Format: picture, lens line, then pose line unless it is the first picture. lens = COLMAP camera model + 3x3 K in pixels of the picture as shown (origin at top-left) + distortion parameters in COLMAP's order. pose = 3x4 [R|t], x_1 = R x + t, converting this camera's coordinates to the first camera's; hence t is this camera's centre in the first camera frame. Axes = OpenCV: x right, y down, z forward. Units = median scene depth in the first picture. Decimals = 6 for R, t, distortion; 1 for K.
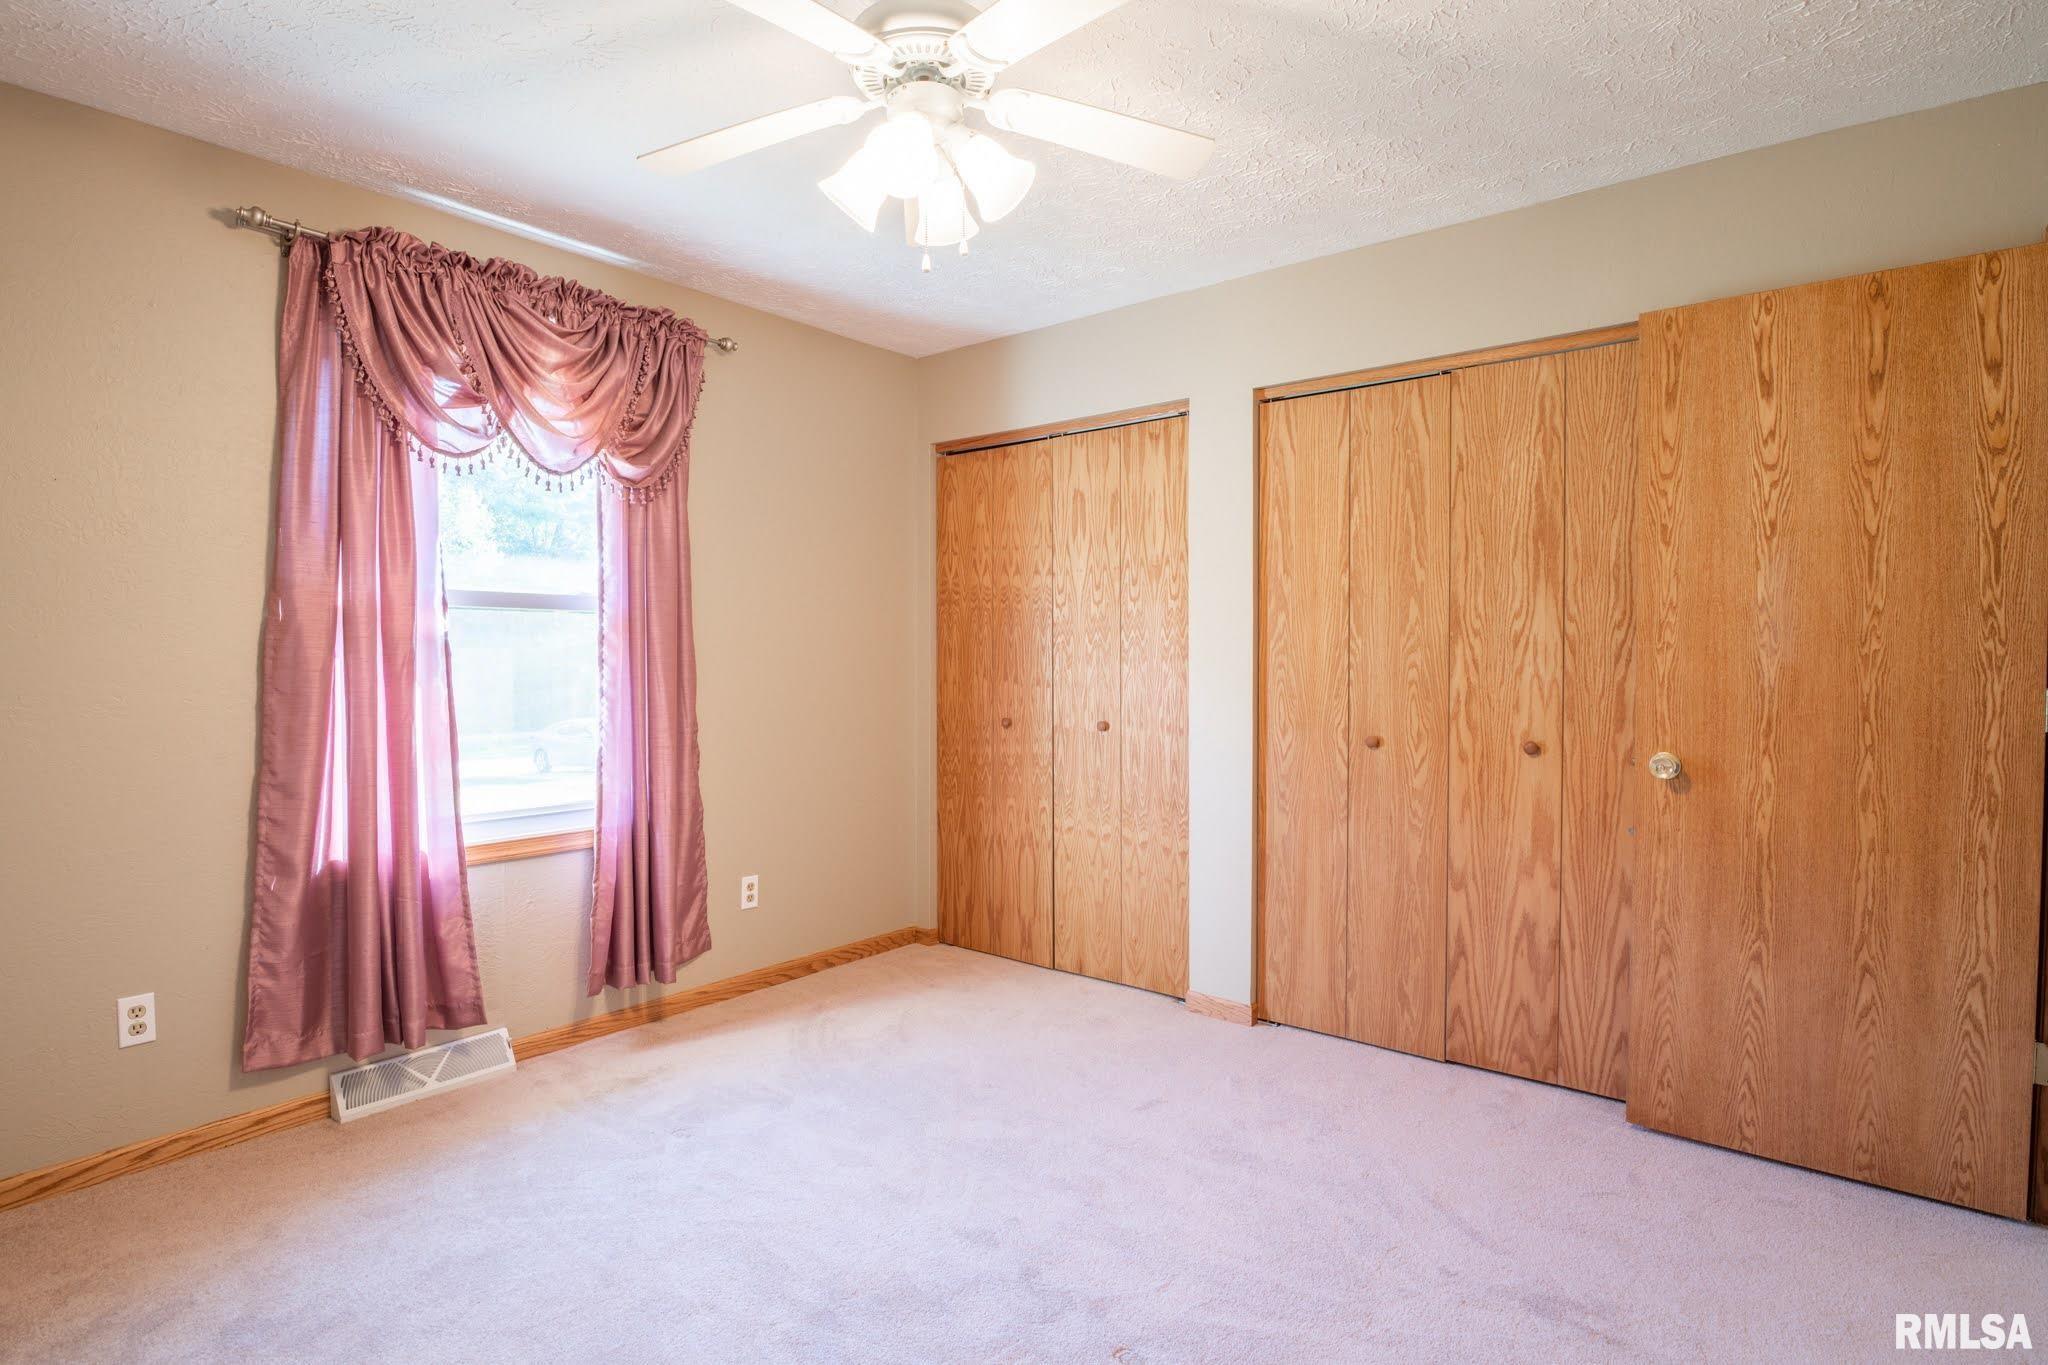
lens RADIAL K [[1014.7, 0, 1004.7], [0, 1014.7, 678.7], [0, 0, 1]] dist [-0.025689, -0.001551]
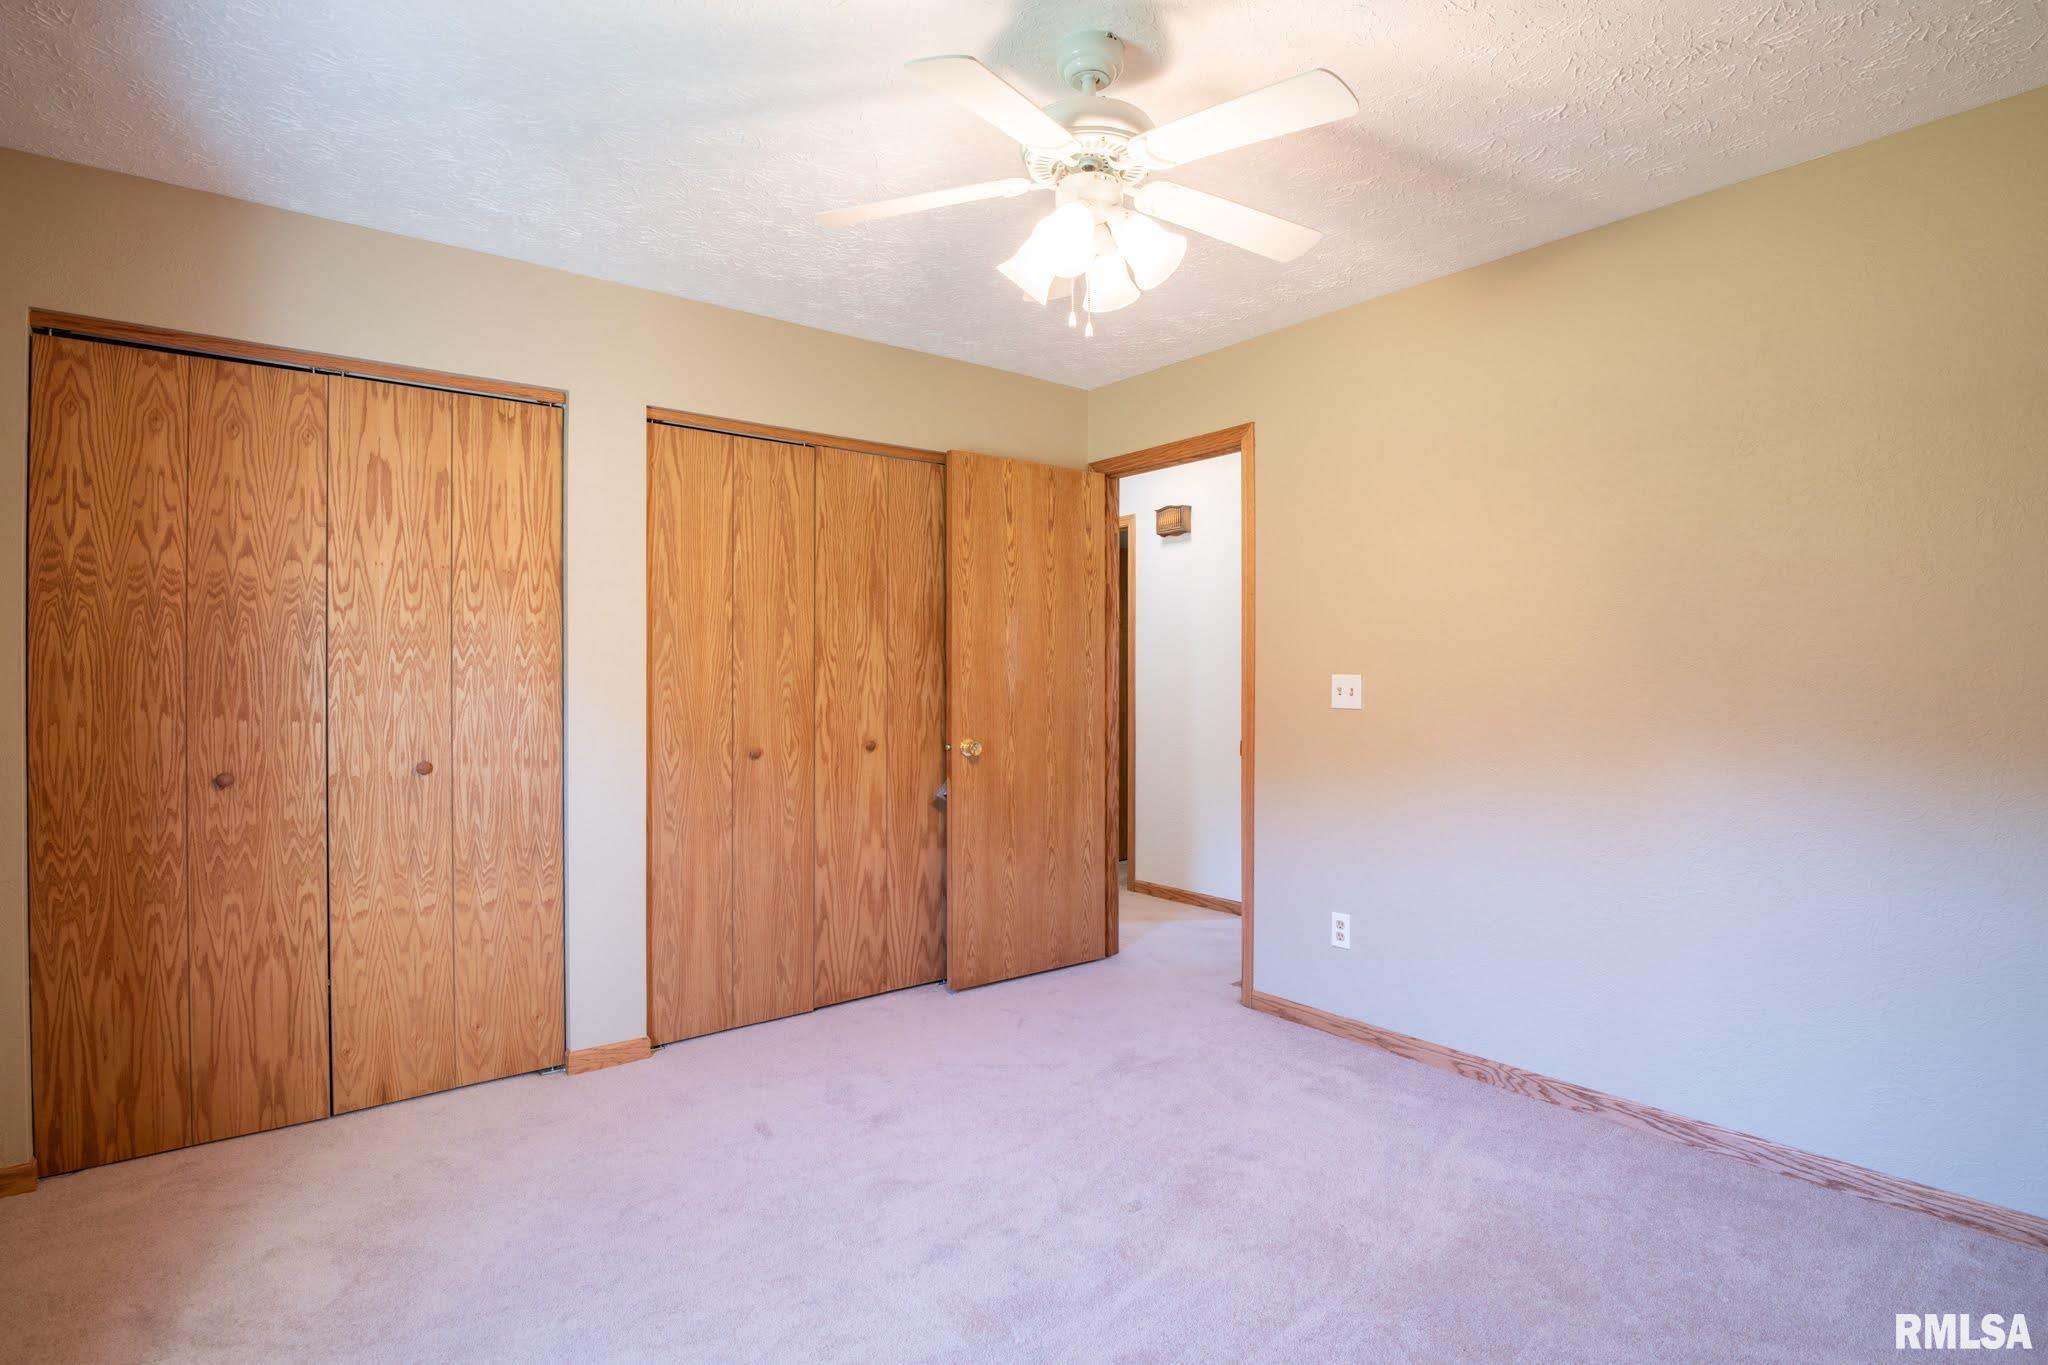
lens RADIAL K [[1014.7, 0, 1004.7], [0, 1014.7, 678.7], [0, 0, 1]] dist [-0.025689, -0.001551]
pose [[0.220655, -0.004673, 0.975341, -0.588197], [0.022443, 0.999748, -0.000288, -0.012151], [-0.975094, 0.021953, 0.220705, 0.415842]]
